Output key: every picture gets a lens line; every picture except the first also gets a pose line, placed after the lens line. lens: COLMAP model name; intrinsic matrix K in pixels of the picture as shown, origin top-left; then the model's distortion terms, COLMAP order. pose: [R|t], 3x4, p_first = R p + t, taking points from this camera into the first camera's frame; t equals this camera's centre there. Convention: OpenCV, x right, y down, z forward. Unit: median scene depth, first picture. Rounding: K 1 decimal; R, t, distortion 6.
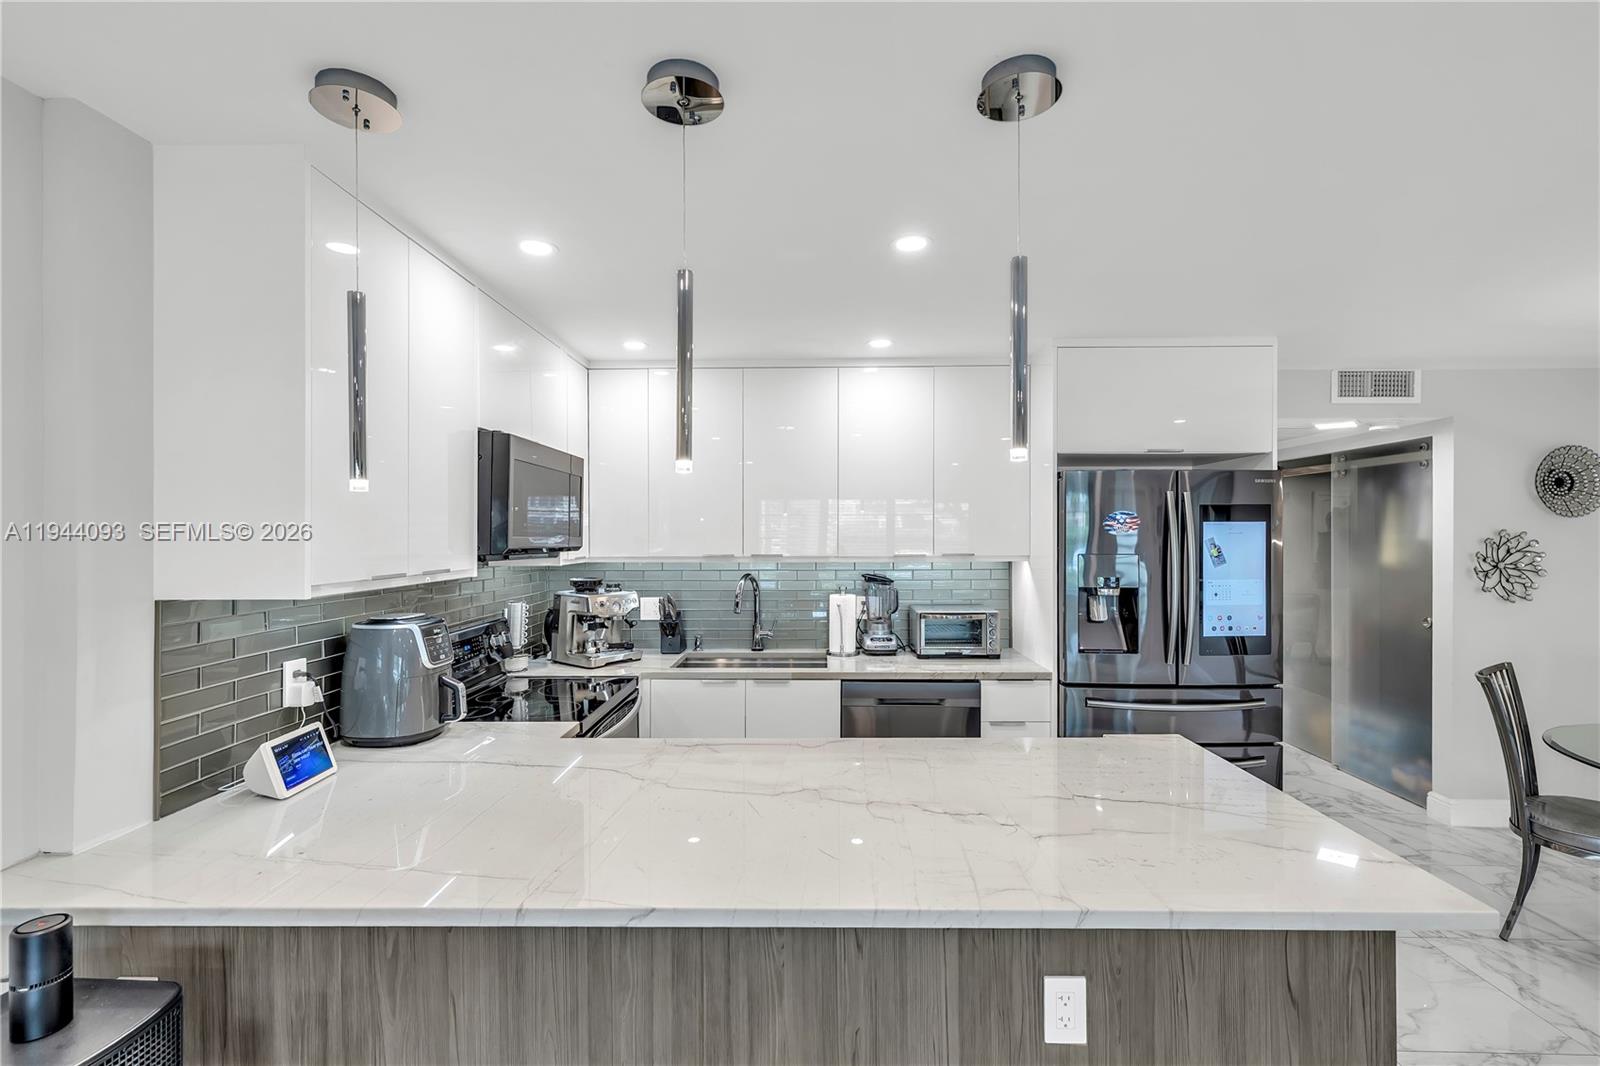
lens RADIAL K [[712.0, 0, 795.4], [0, 712.0, 530.3], [0, 0, 1]] dist [-0.004069, 0.000584]
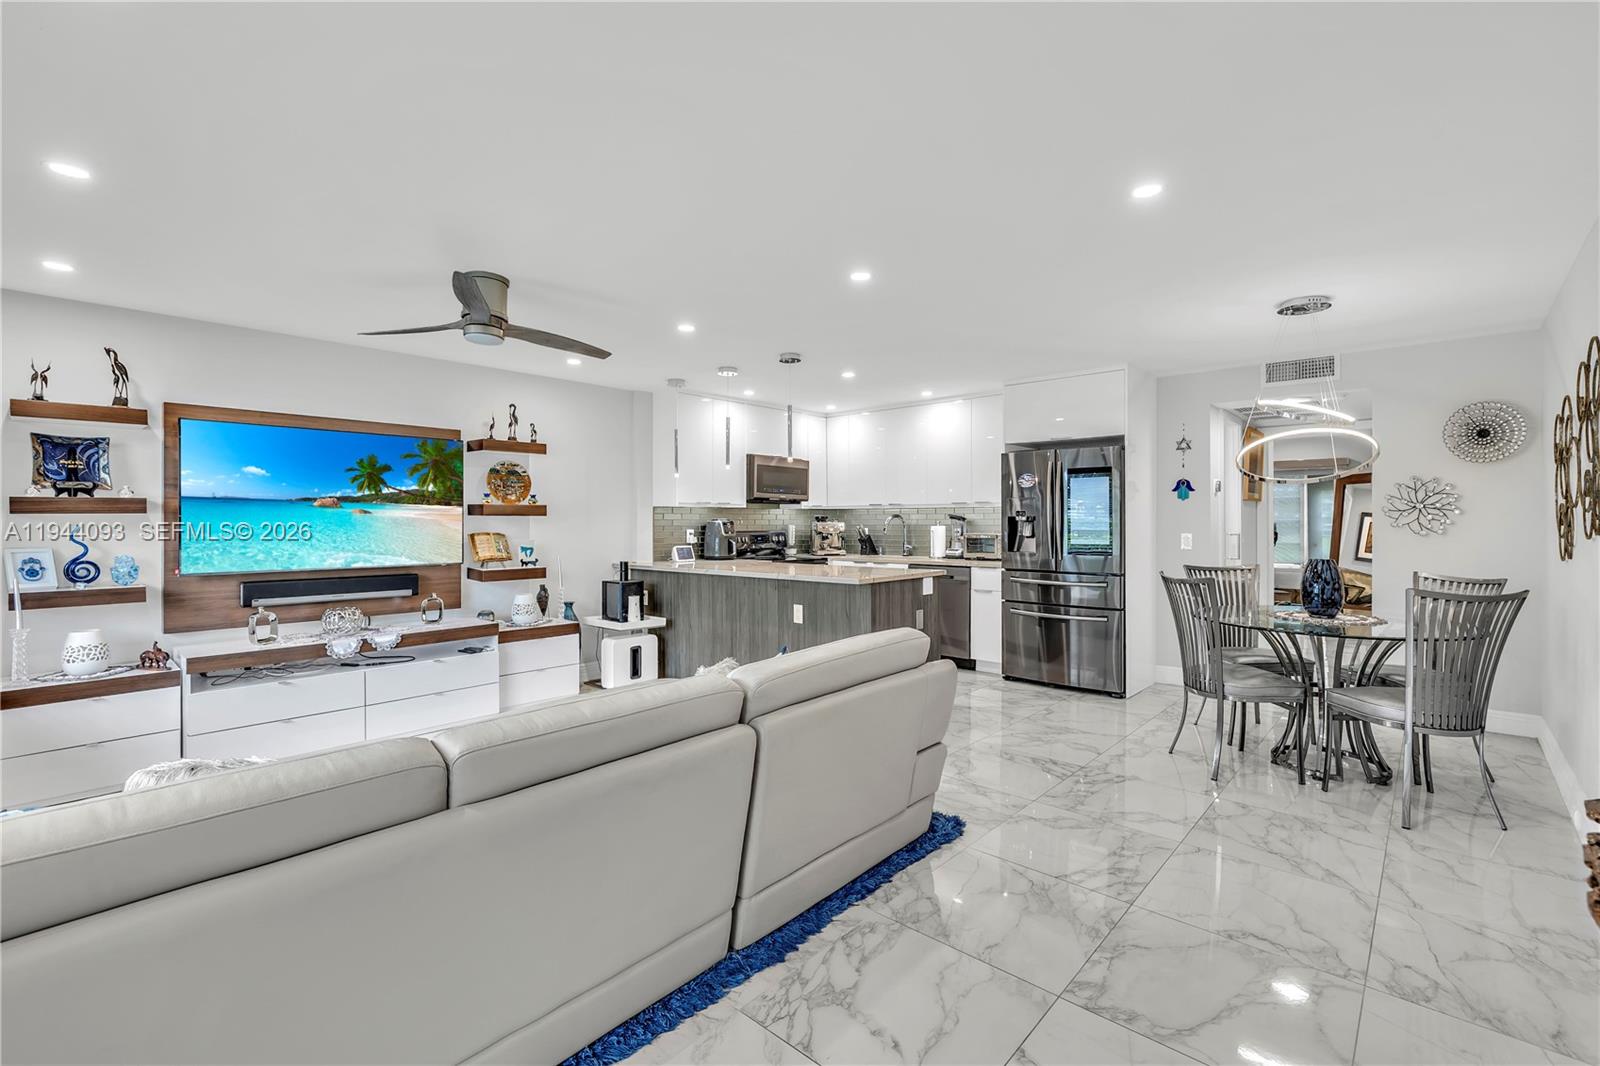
lens RADIAL K [[712.0, 0, 786.2], [0, 712.0, 536.1], [0, 0, 1]] dist [-0.004069, 0.000584]
pose [[0.740148, 0.017846, -0.672208, 1.156487], [0.000314, 0.999638, 0.026885, 0.078898], [0.672444, -0.020110, 0.739874, -0.713551]]
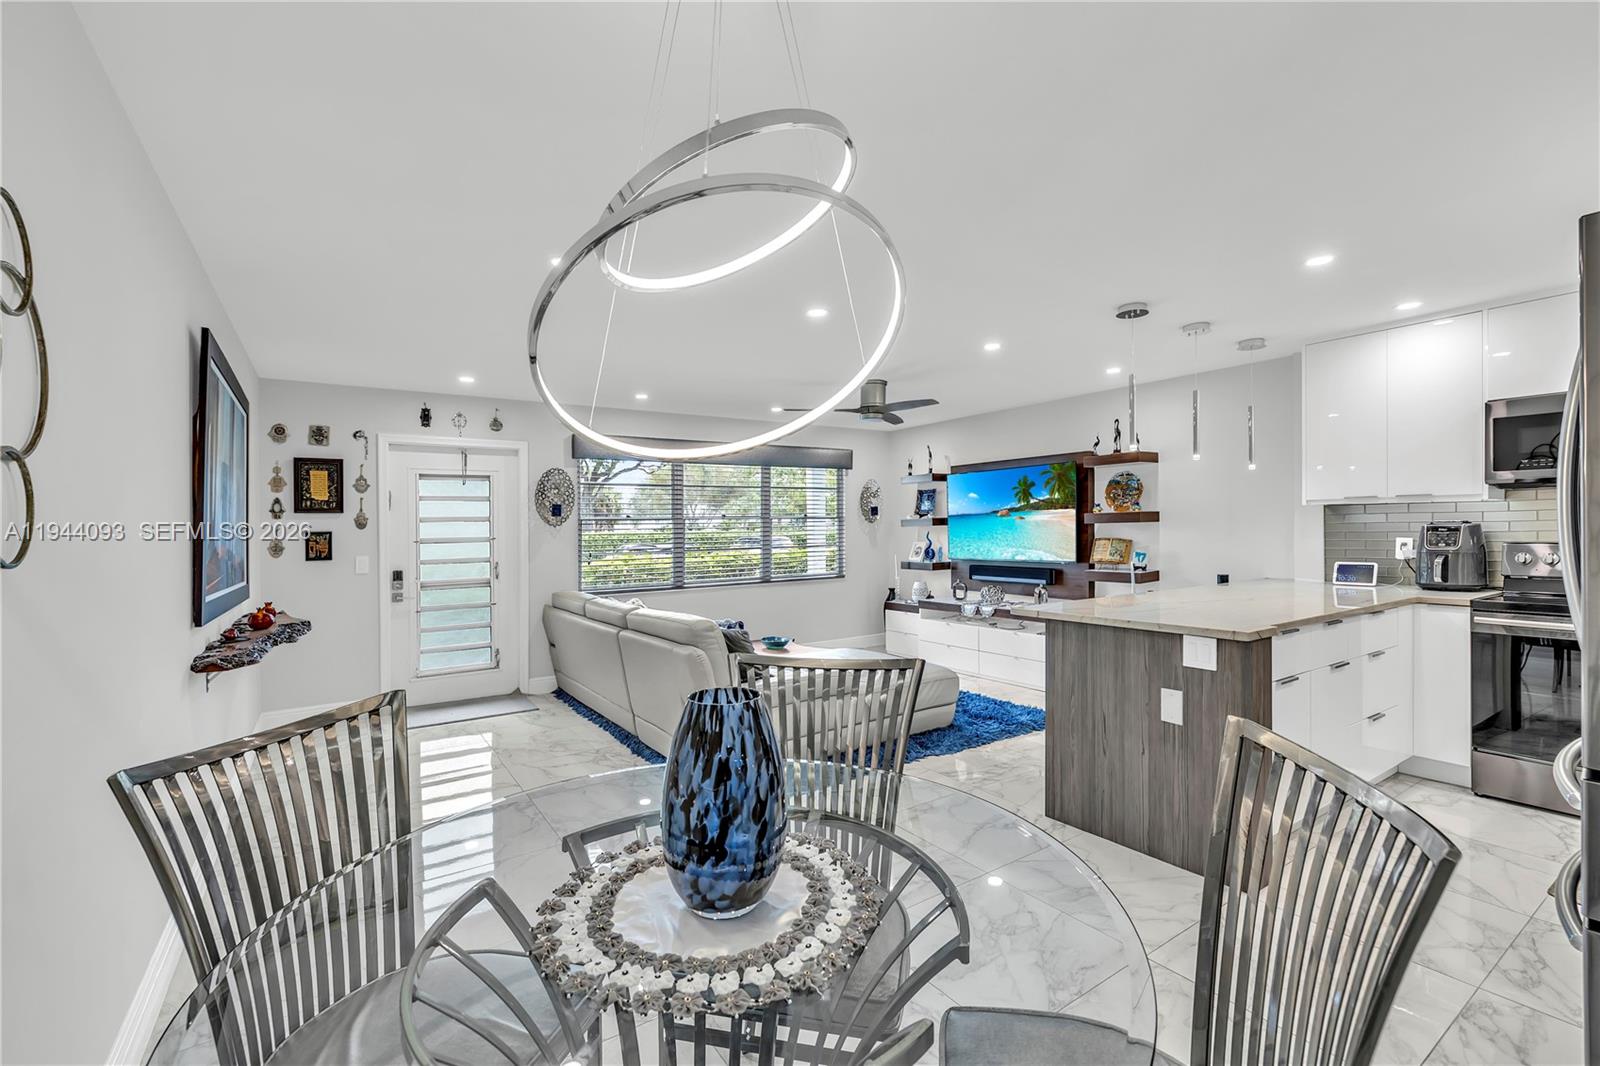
lens RADIAL K [[712.0, 0, 832.7], [0, 712.0, 538.9], [0, 0, 1]] dist [-0.004069, 0.000584]
pose [[-0.803882, 0.030075, -0.594027, 1.200279], [0.021366, 0.999536, 0.021692, 0.062558], [0.594404, 0.004746, -0.804152, 1.074101]]
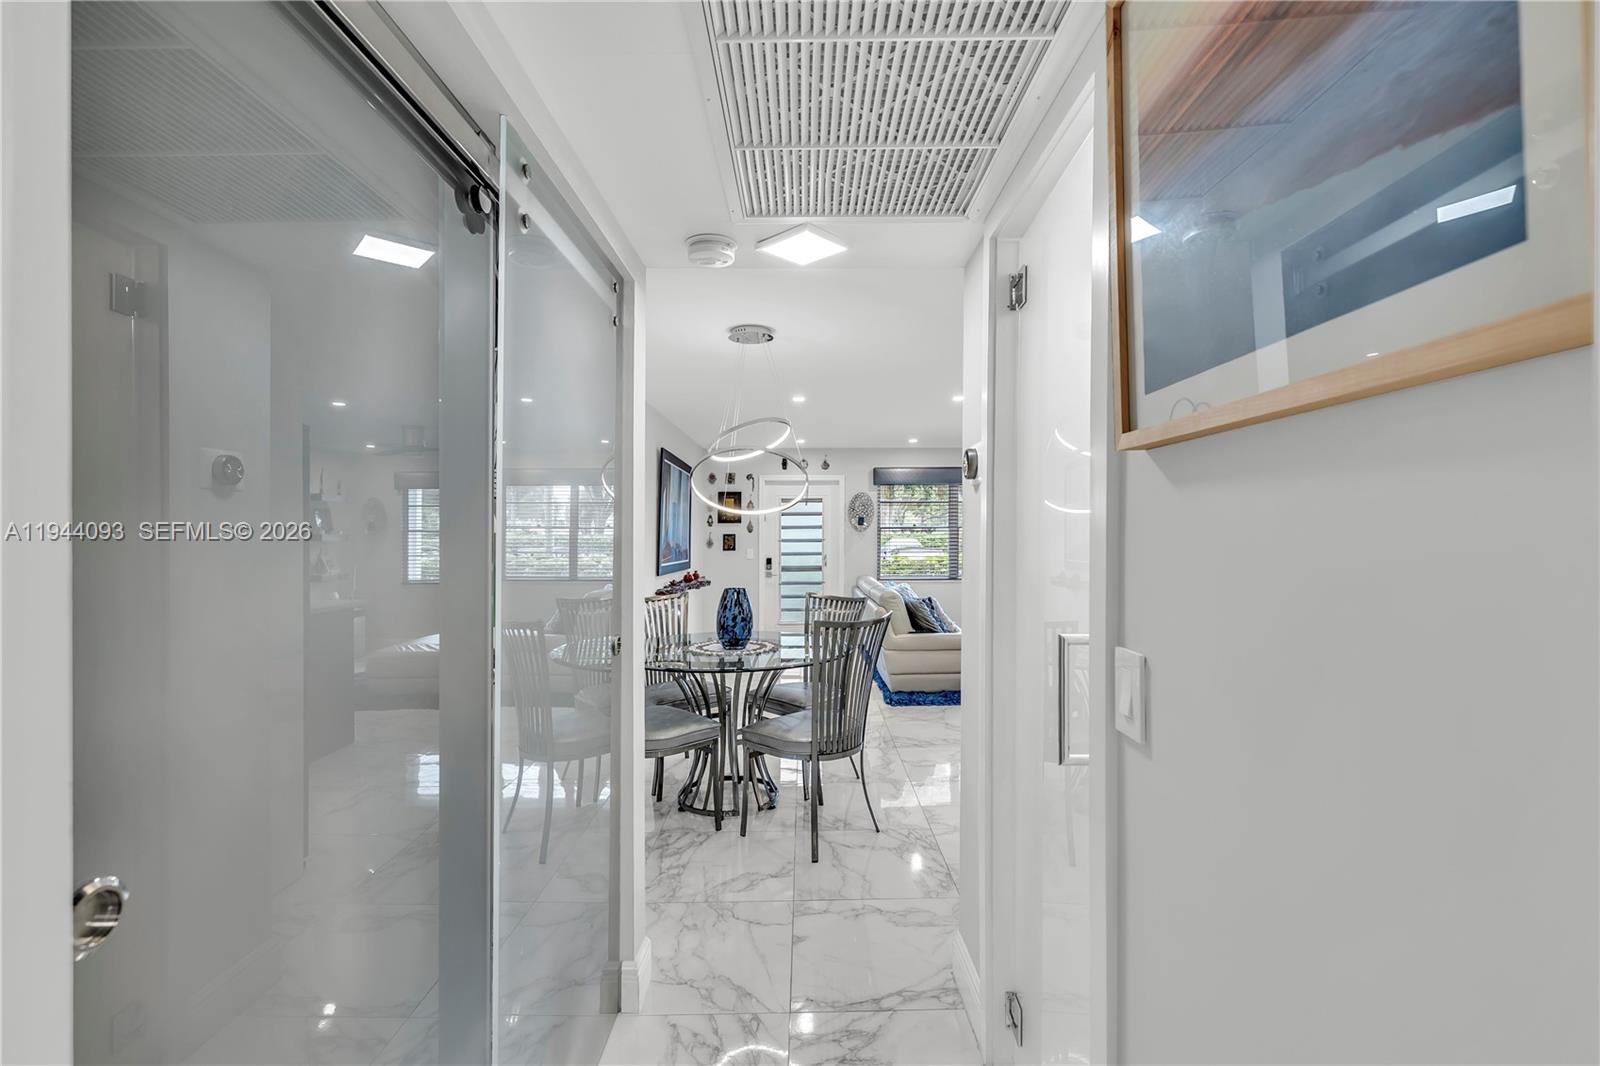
lens RADIAL K [[712.0, 0, 809.4], [0, 712.0, 537.0], [0, 0, 1]] dist [-0.004069, 0.000584]
pose [[-0.999602, 0.011194, -0.025912, 0.944355], [0.011287, 0.999930, -0.003426, 0.080390], [0.025872, -0.003717, -0.999658, 1.864319]]
